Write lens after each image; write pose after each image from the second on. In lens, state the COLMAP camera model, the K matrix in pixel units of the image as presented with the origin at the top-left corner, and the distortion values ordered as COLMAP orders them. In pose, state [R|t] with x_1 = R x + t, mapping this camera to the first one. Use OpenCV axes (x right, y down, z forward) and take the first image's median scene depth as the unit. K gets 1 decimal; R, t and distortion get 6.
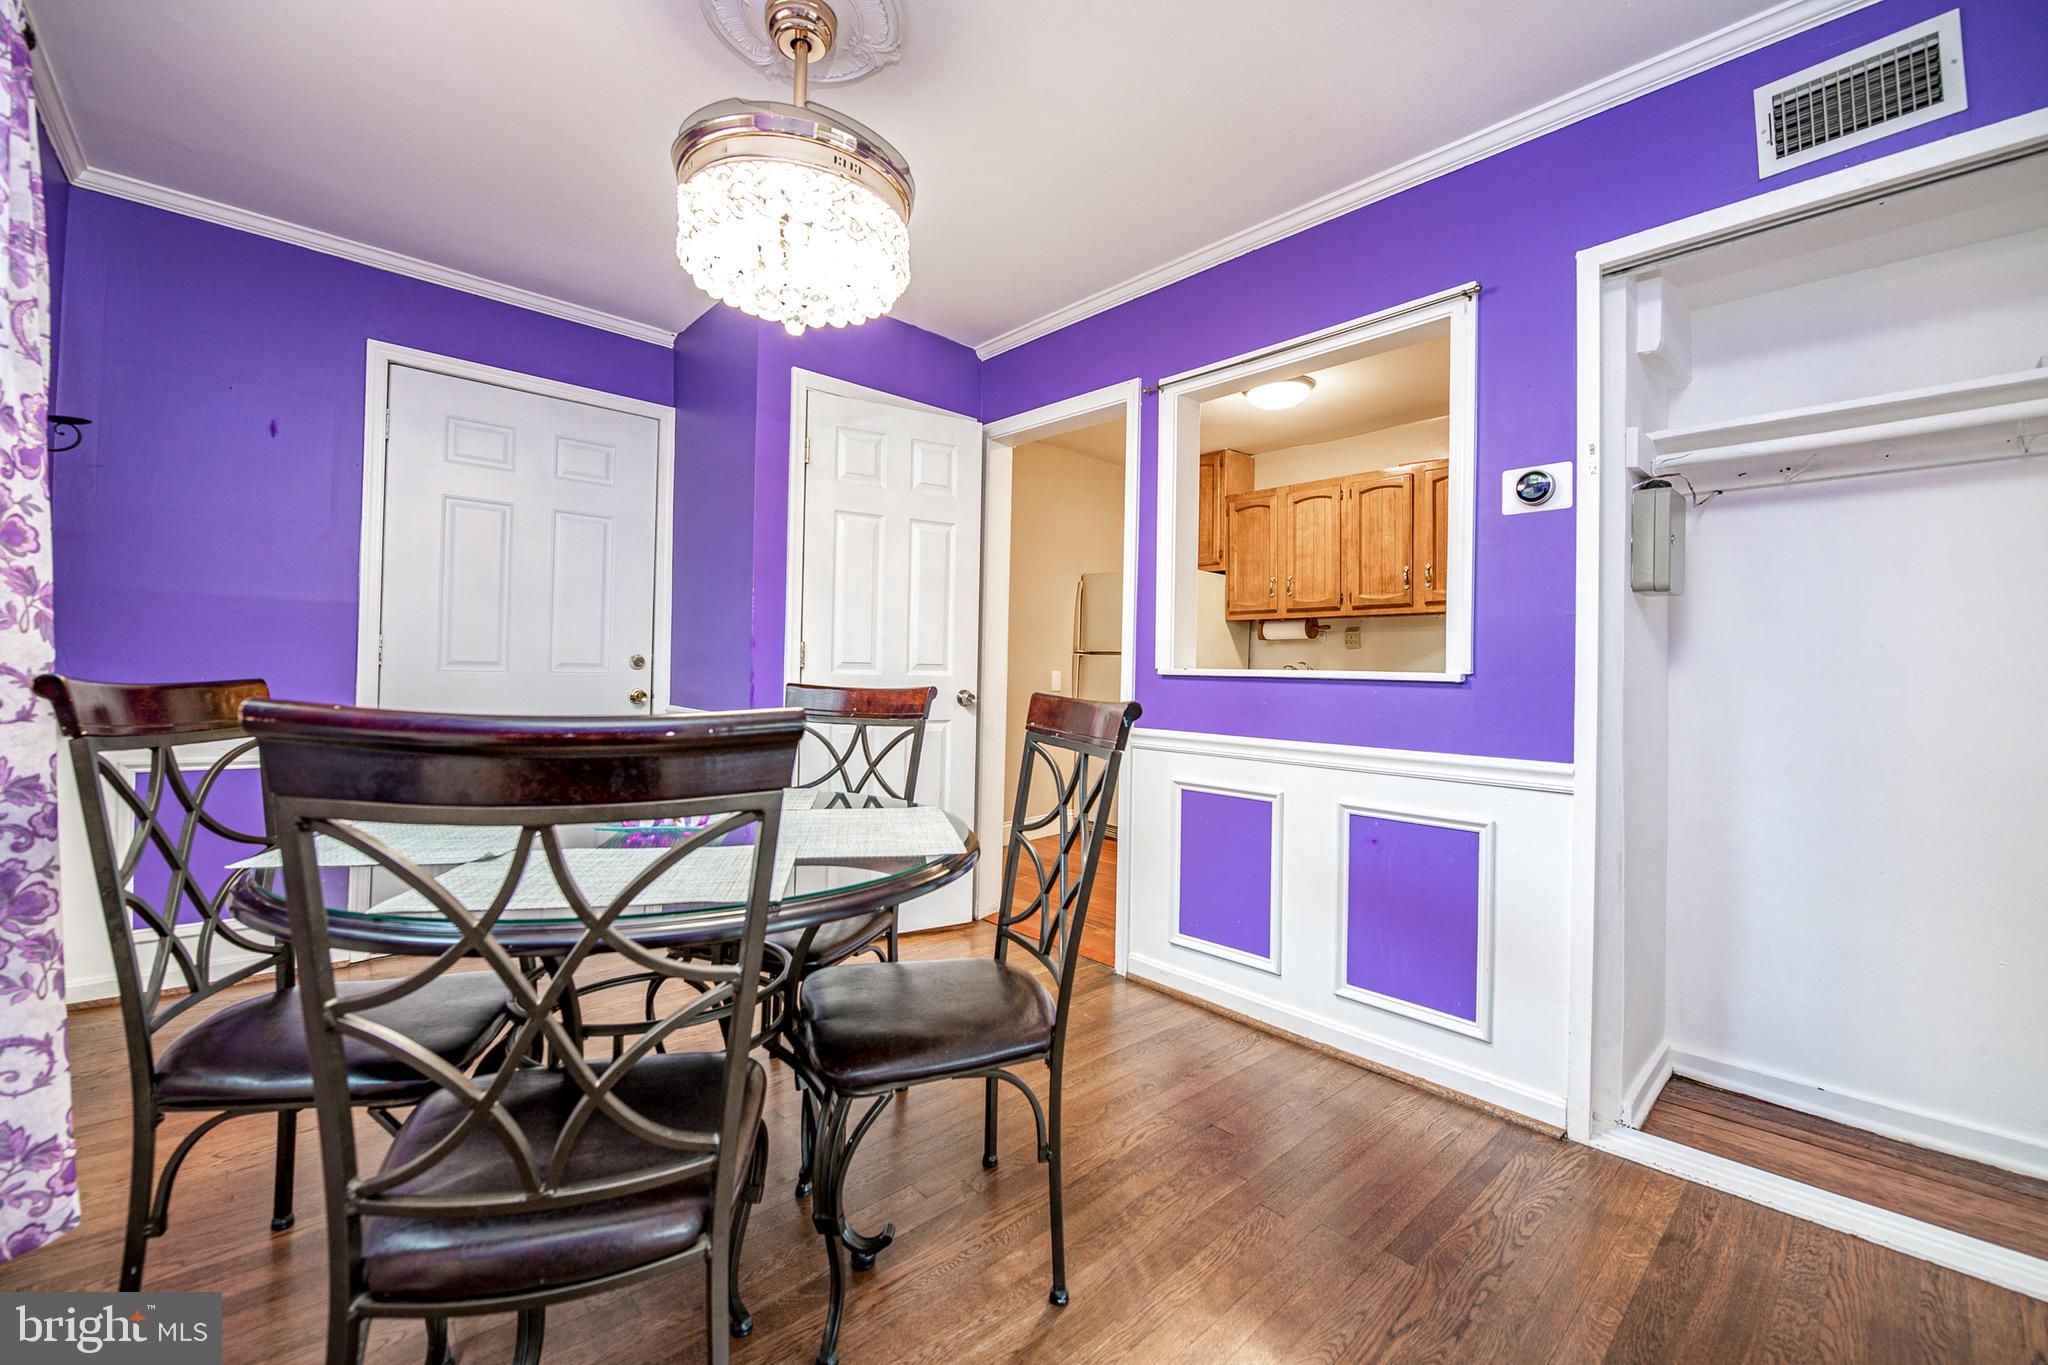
lens RADIAL K [[814.0, 0, 1018.4], [0, 814.0, 663.6], [0, 0, 1]] dist [-0.001418, -0.000250]
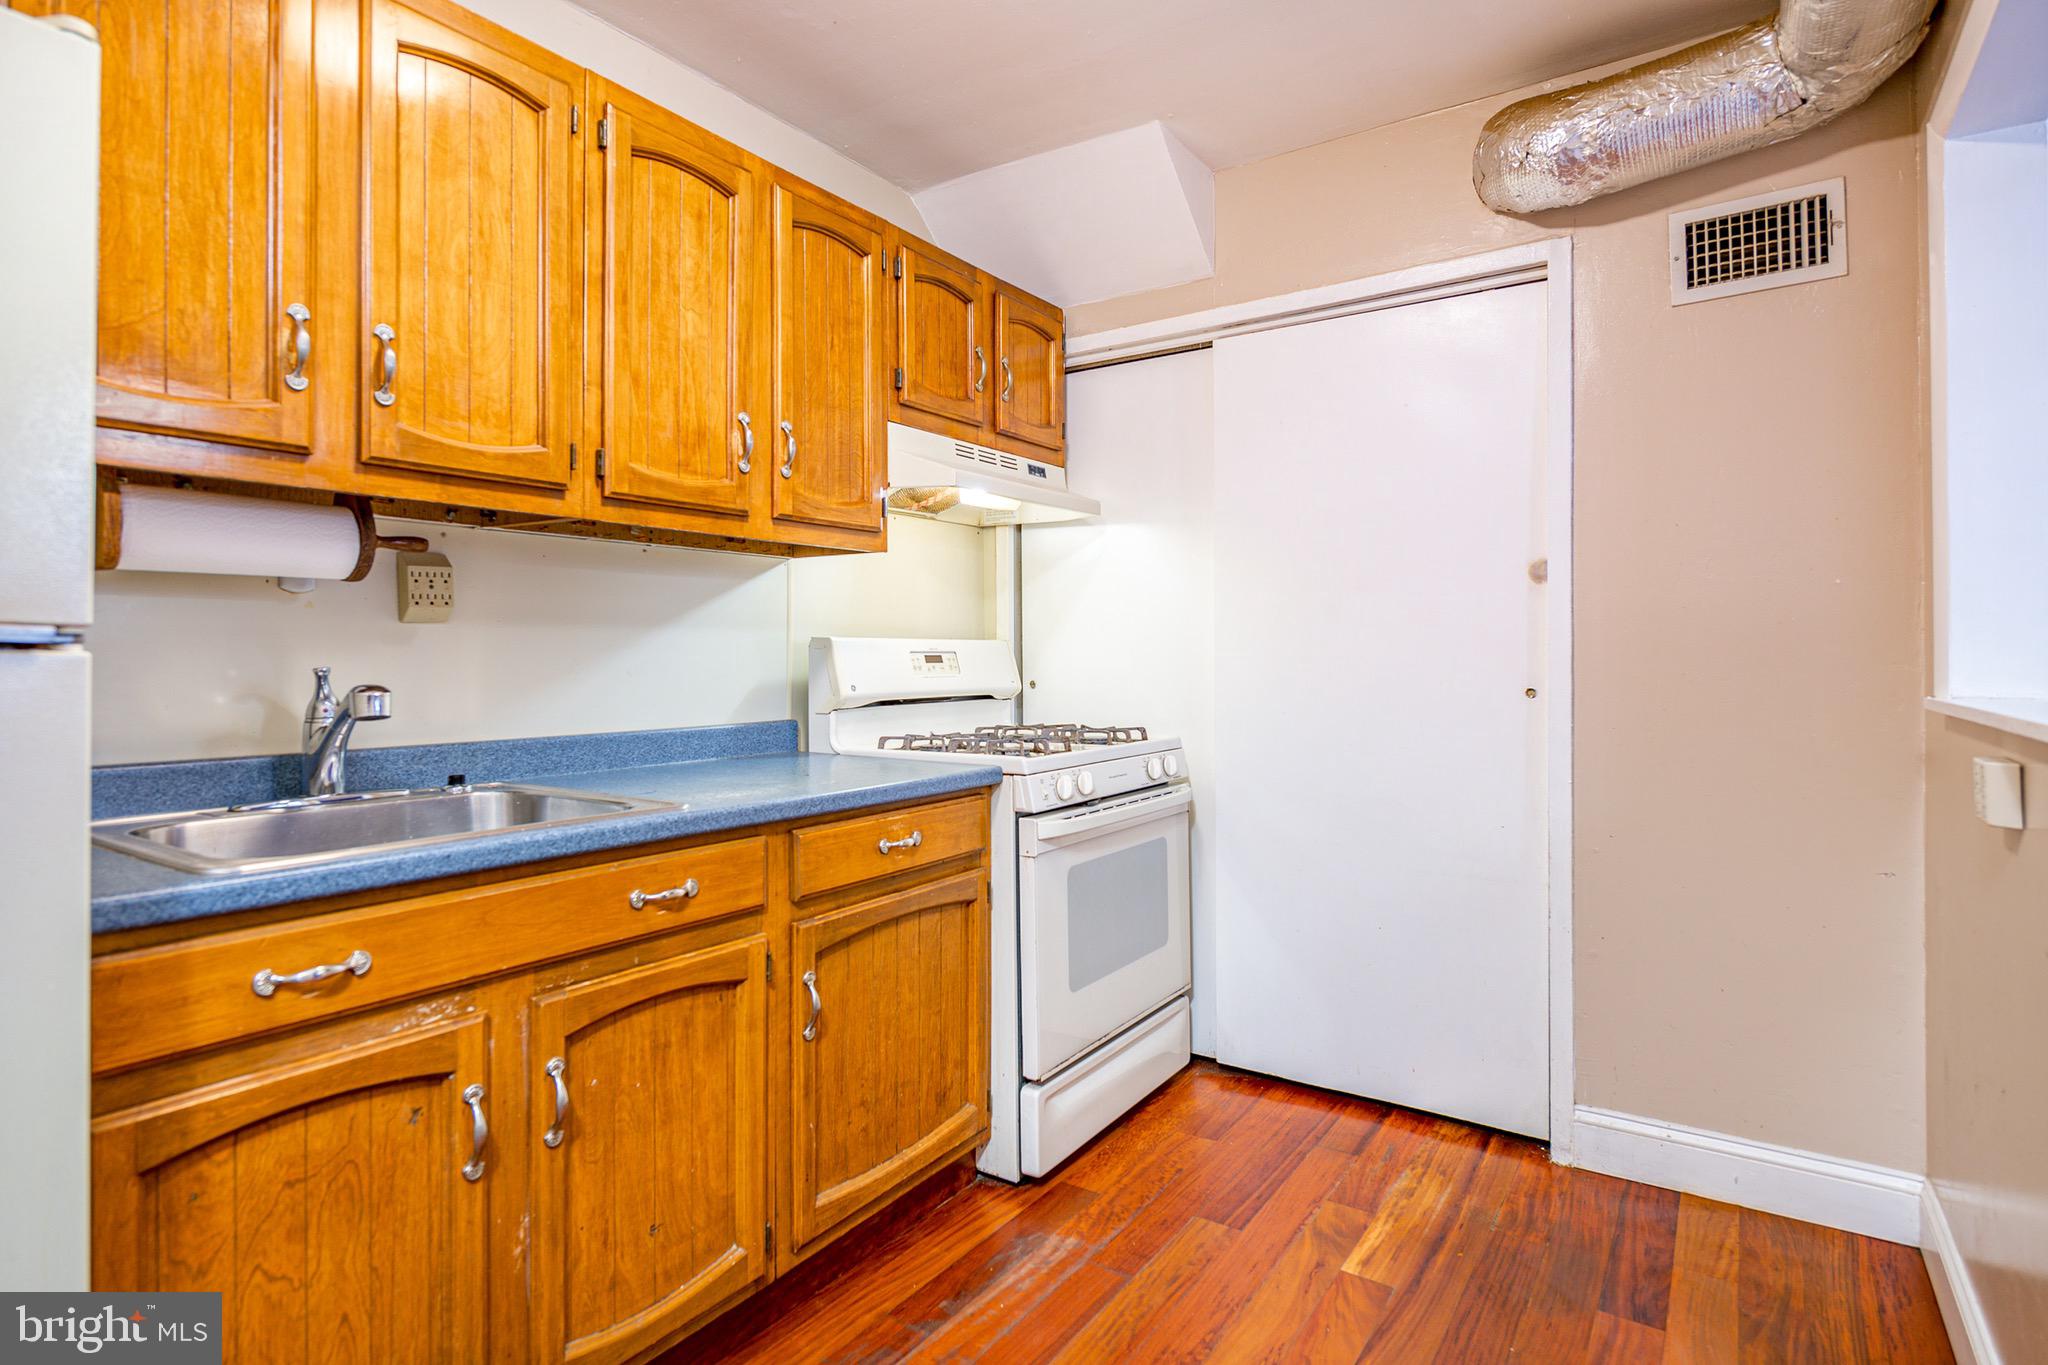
lens RADIAL K [[1049.3, 0, 1025.5], [0, 1049.3, 645.0], [0, 0, 1]] dist [-0.000746, -0.000771]
pose [[-0.235770, -0.009625, 0.971761, -0.026086], [-0.011803, 0.999906, 0.007040, -0.014335], [-0.971737, -0.009810, -0.235862, 0.873519]]
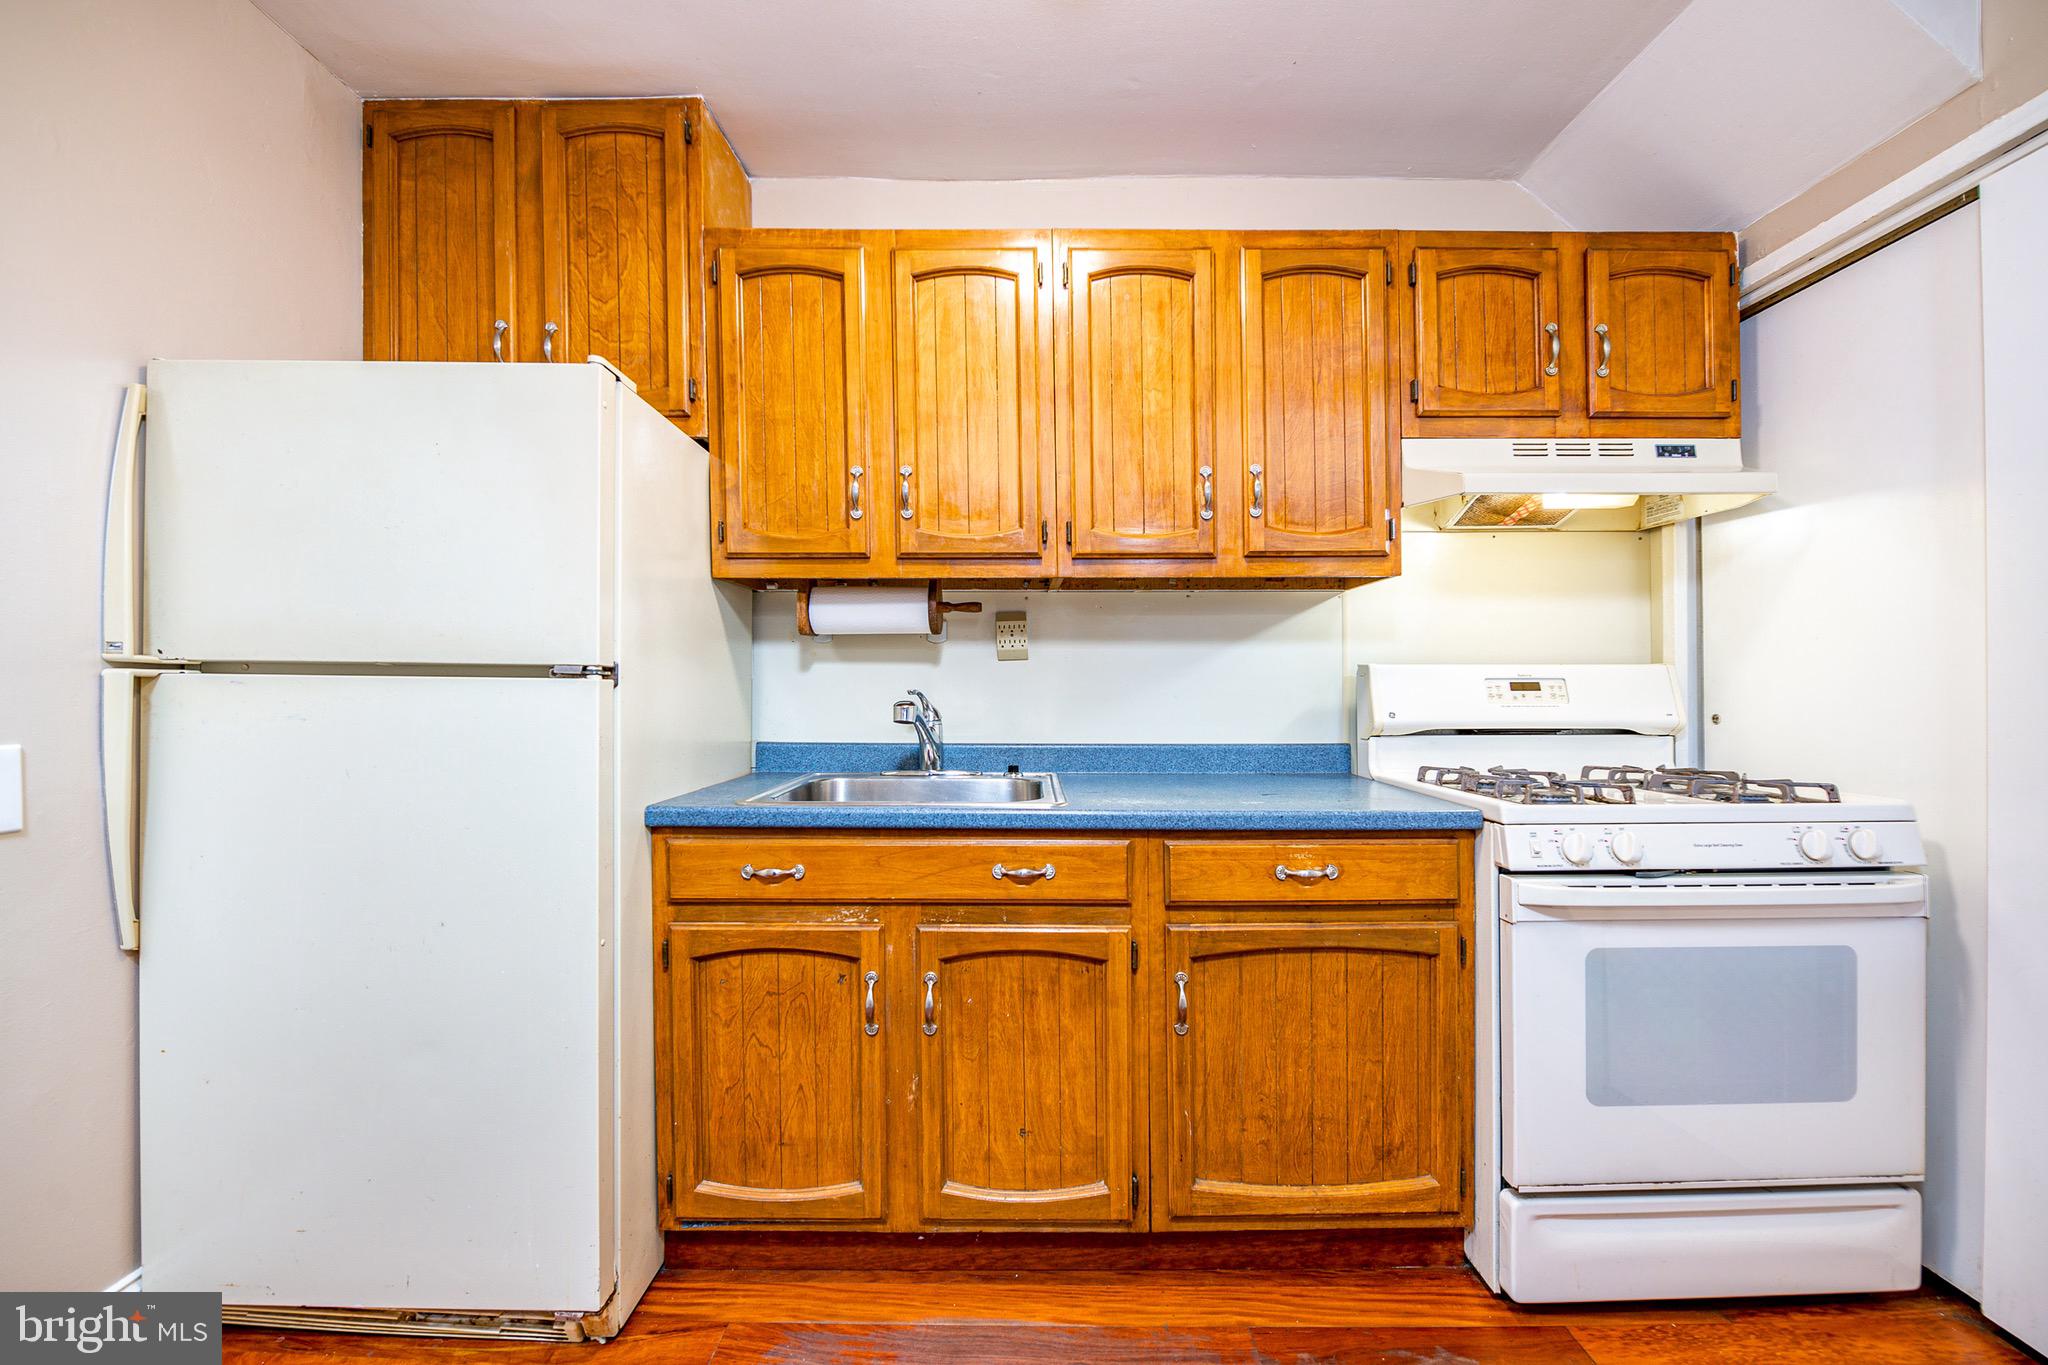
lens RADIAL K [[824.7, 0, 1025.5], [0, 824.7, 693.2], [0, 0, 1]] dist [-0.011241, -0.000738]
pose [[0.670341, -0.026069, 0.741595, 0.080622], [0.007132, 0.999563, 0.028690, -0.011994], [-0.742019, -0.013944, 0.670234, 0.690409]]
